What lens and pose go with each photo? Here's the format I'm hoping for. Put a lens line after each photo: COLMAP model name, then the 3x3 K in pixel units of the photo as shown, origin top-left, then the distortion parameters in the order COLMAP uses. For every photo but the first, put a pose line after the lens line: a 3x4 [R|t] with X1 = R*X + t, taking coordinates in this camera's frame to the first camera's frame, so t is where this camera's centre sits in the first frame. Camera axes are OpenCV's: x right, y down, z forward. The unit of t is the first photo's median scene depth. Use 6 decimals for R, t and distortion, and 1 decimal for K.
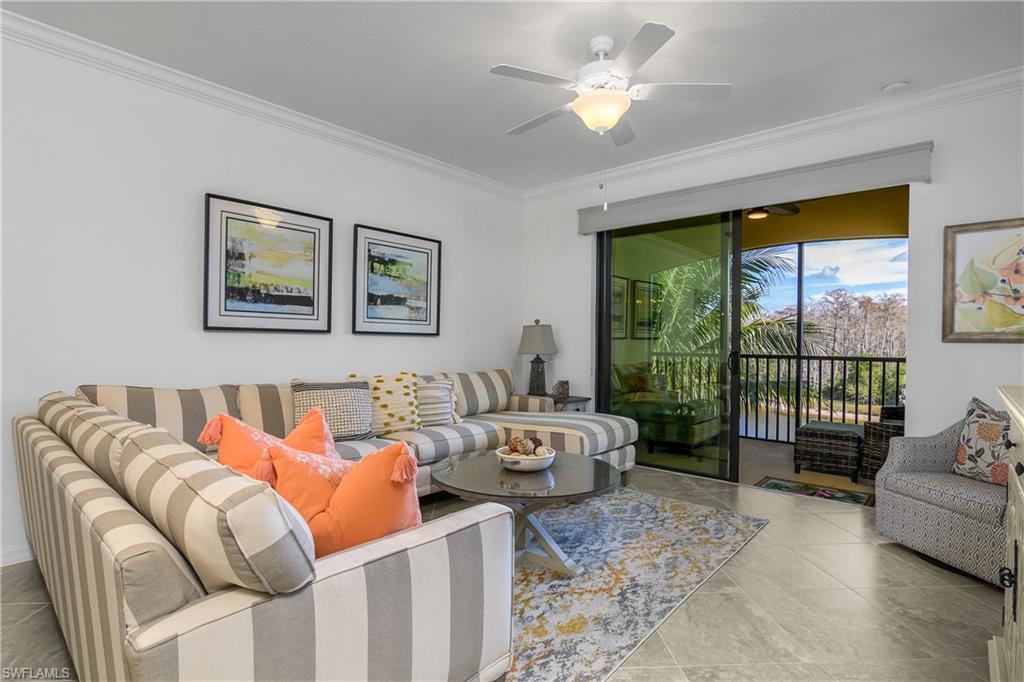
lens RADIAL K [[512.0, 0, 498.8], [0, 512.0, 347.8], [0, 0, 1]] dist [-0.023756, 0.004289]
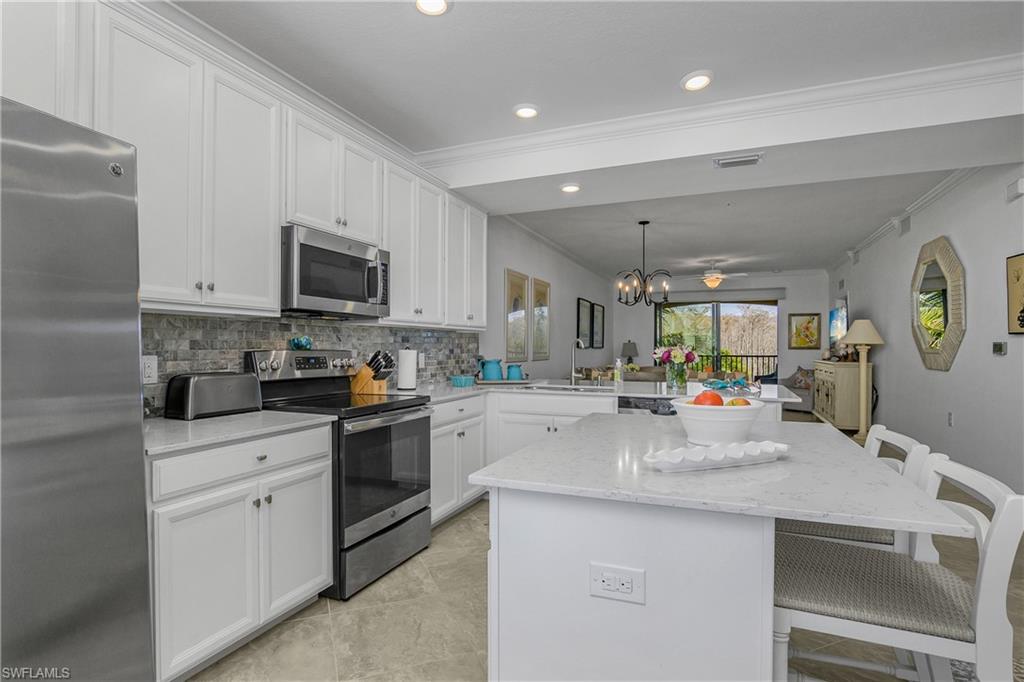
lens RADIAL K [[512.0, 0, 511.6], [0, 512.0, 344.9], [0, 0, 1]] dist [-0.023756, 0.004289]
pose [[0.943525, -0.006883, 0.331229, -1.417922], [0.011278, 0.999872, -0.011346, -0.018897], [-0.331108, 0.014441, 0.943482, -1.126070]]
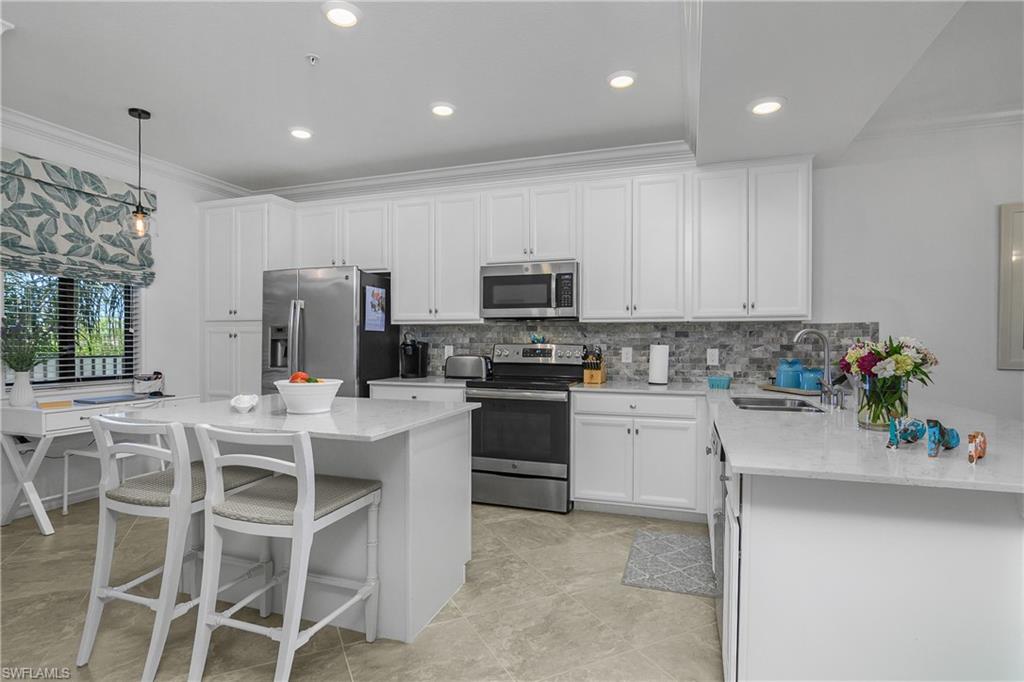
lens RADIAL K [[512.0, 0, 515.7], [0, 512.0, 346.6], [0, 0, 1]] dist [-0.023756, 0.004289]
pose [[0.395903, -0.001979, -0.918290, -0.528798], [-0.010761, 0.999919, -0.006794, -0.009962], [0.918229, 0.012571, 0.395850, -0.798123]]
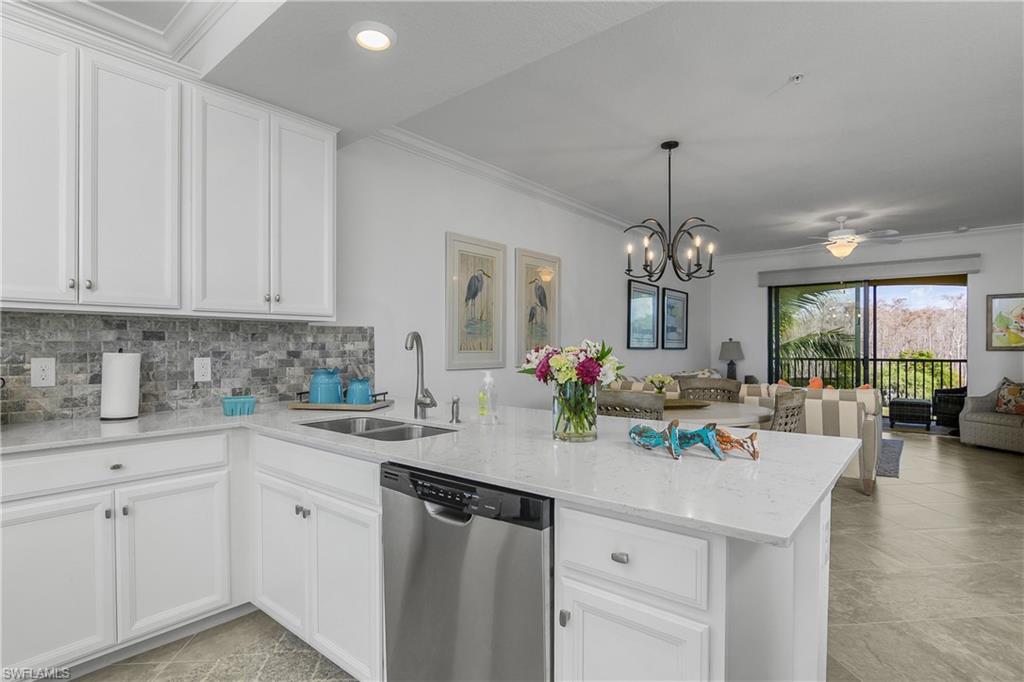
lens RADIAL K [[512.0, 0, 497.9], [0, 512.0, 349.0], [0, 0, 1]] dist [-0.023756, 0.004289]
pose [[0.999474, -0.010058, 0.030845, -0.892478], [0.010330, 0.999909, -0.008664, -0.017654], [-0.030756, 0.008978, 0.999487, -0.750194]]
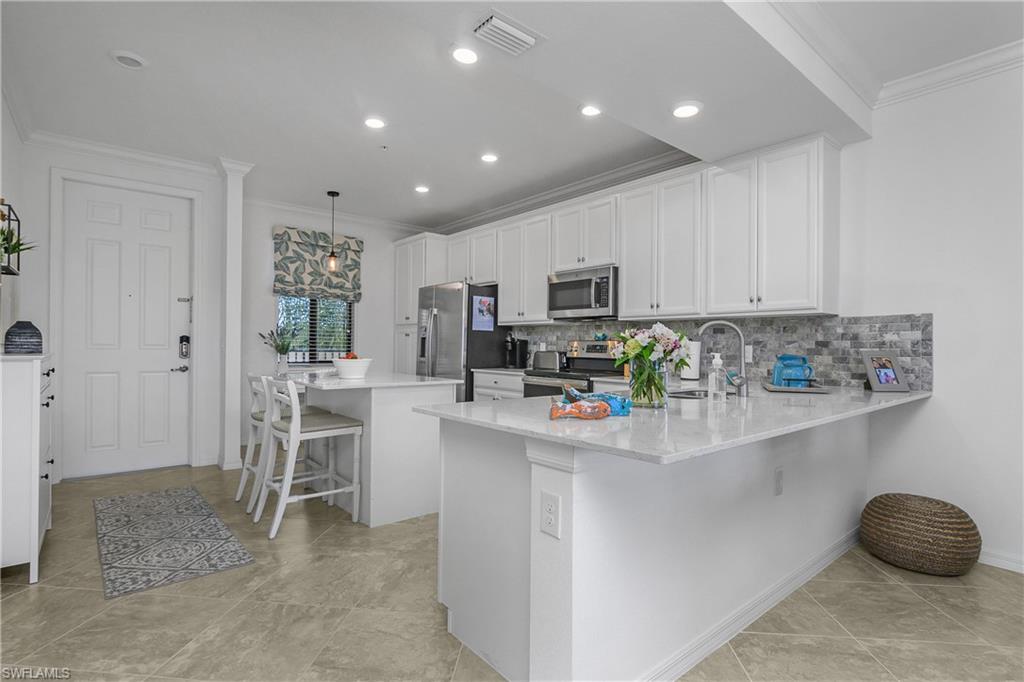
lens RADIAL K [[512.0, 0, 518.4], [0, 512.0, 345.6], [0, 0, 1]] dist [-0.023756, 0.004289]
pose [[-0.137654, -0.012766, -0.990398, -0.289219], [-0.026027, 0.999618, -0.009268, 0.003312], [0.990138, 0.024501, -0.137934, -0.372509]]
